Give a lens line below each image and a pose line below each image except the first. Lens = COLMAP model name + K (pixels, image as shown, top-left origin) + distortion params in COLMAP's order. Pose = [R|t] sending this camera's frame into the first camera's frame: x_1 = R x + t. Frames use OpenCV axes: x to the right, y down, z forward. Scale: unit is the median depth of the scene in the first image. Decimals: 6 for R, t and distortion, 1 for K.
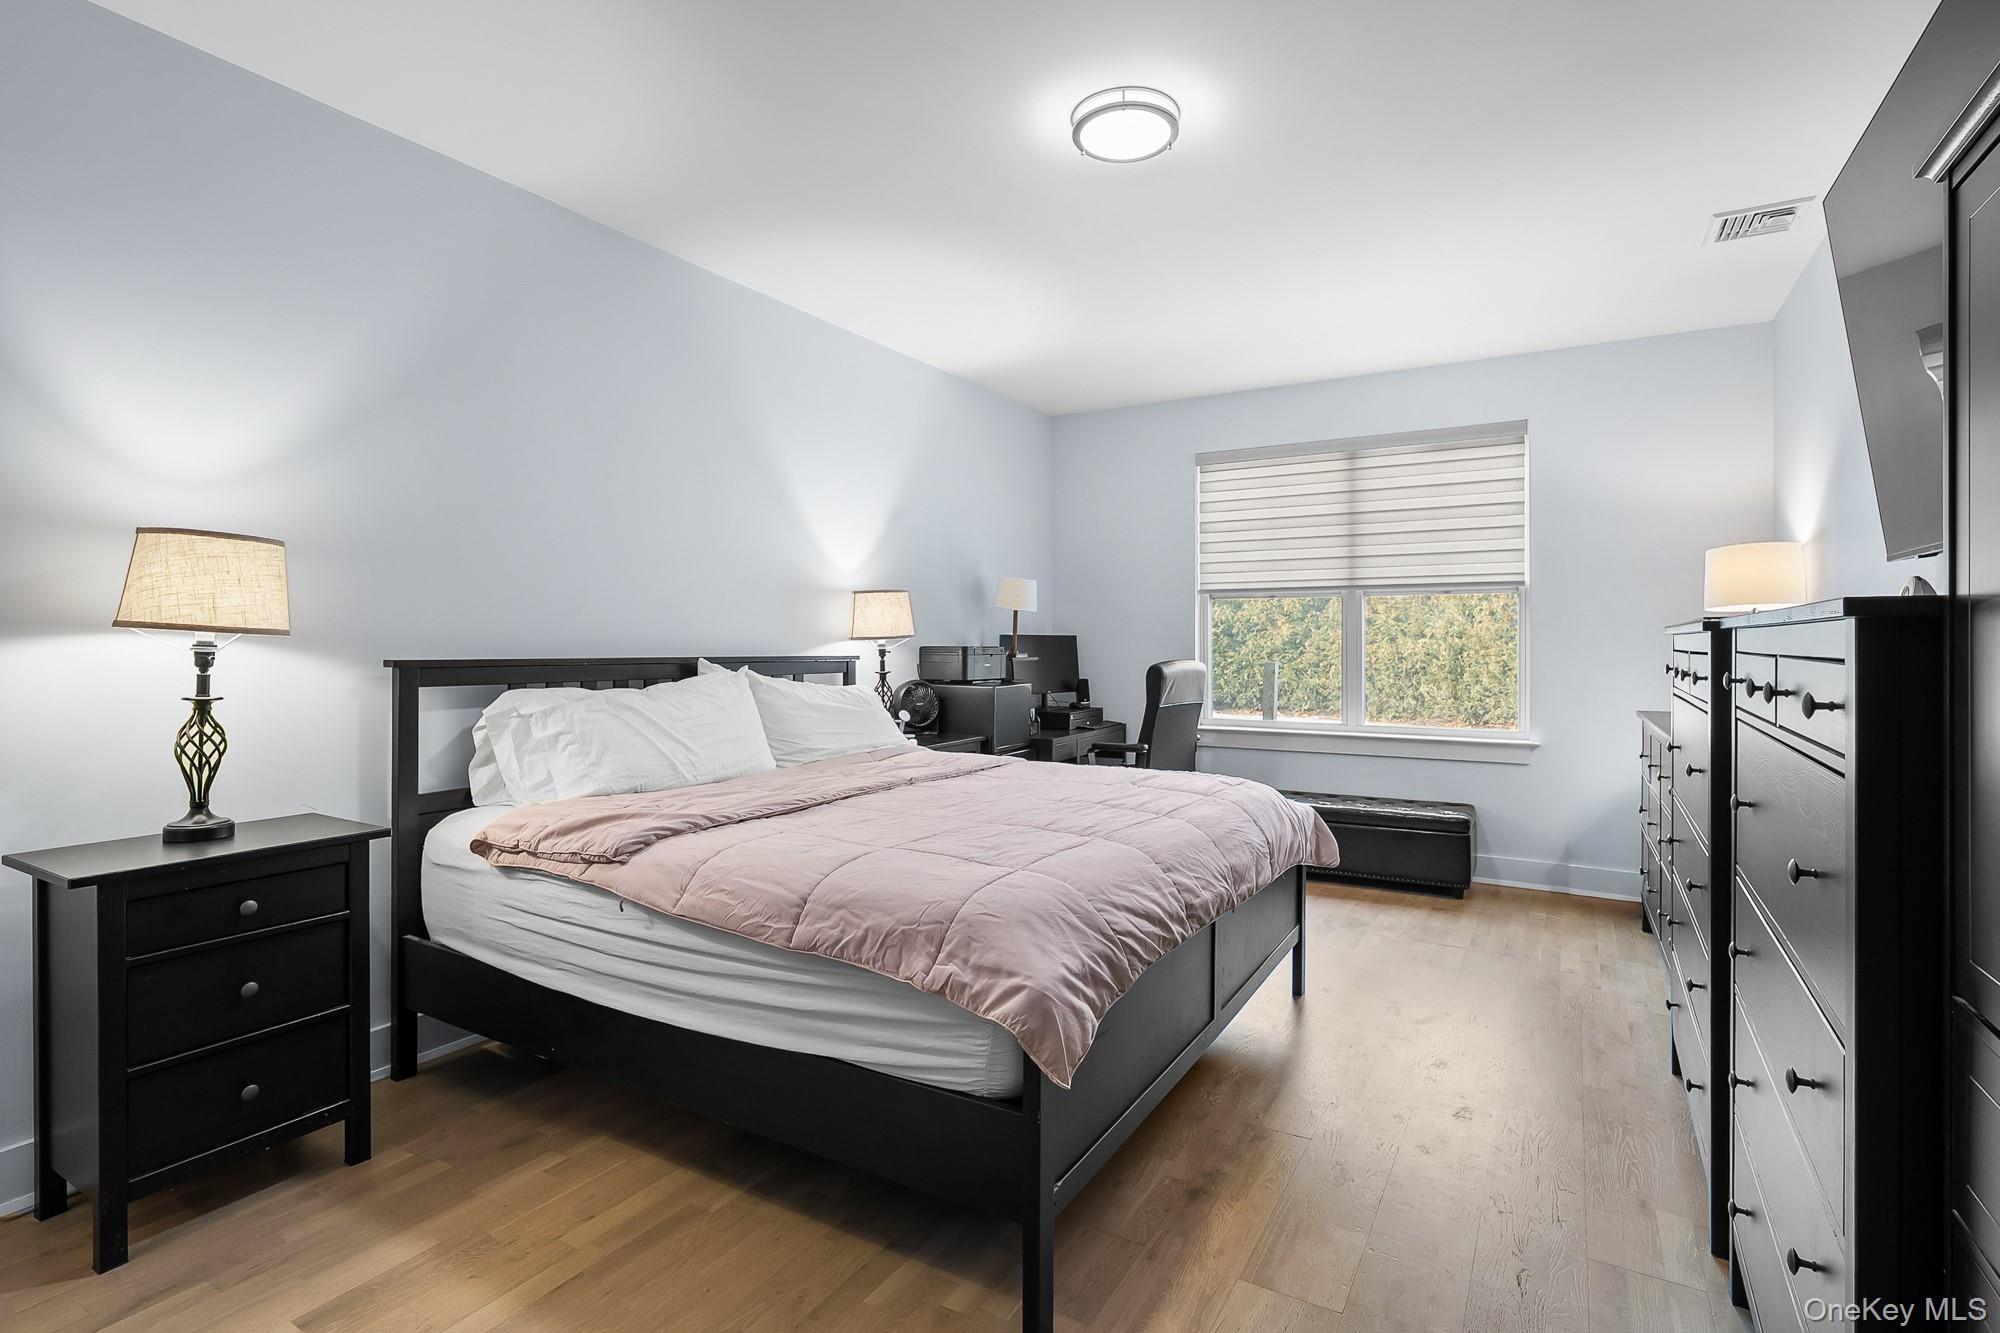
lens RADIAL K [[923.4, 0, 1003.3], [0, 923.4, 654.2], [0, 0, 1]] dist [-0.001317, -0.000047]
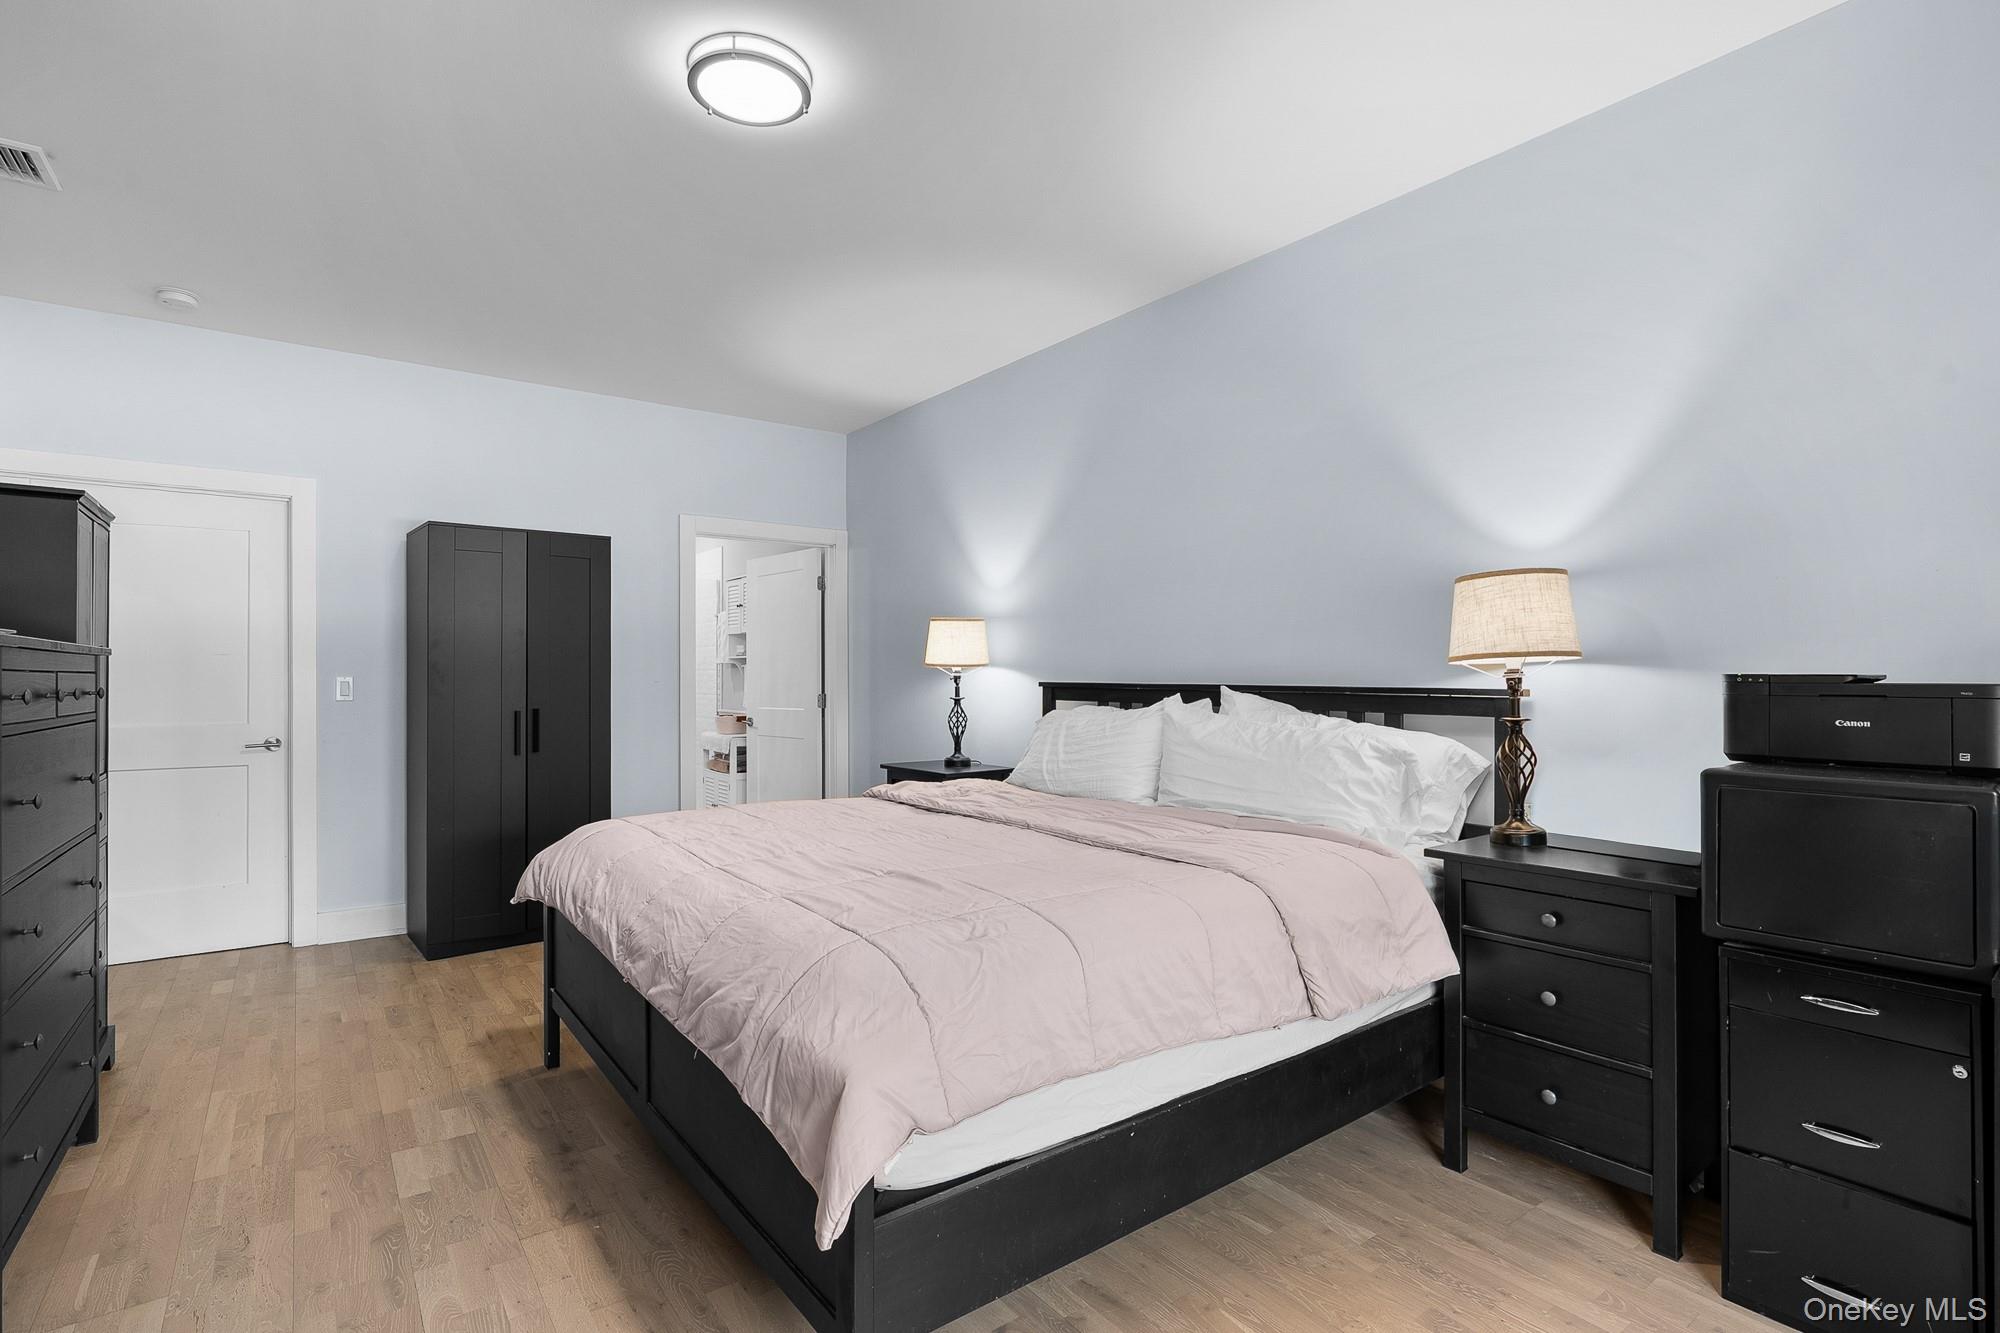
lens RADIAL K [[925.2, 0, 1003.4], [0, 925.2, 670.5], [0, 0, 1]] dist [0.000184, -0.000039]
pose [[-0.357086, -0.001071, -0.934071, 0.799250], [-0.009440, 0.999952, 0.002462, -0.013794], [0.934024, 0.009697, -0.357079, 1.404596]]
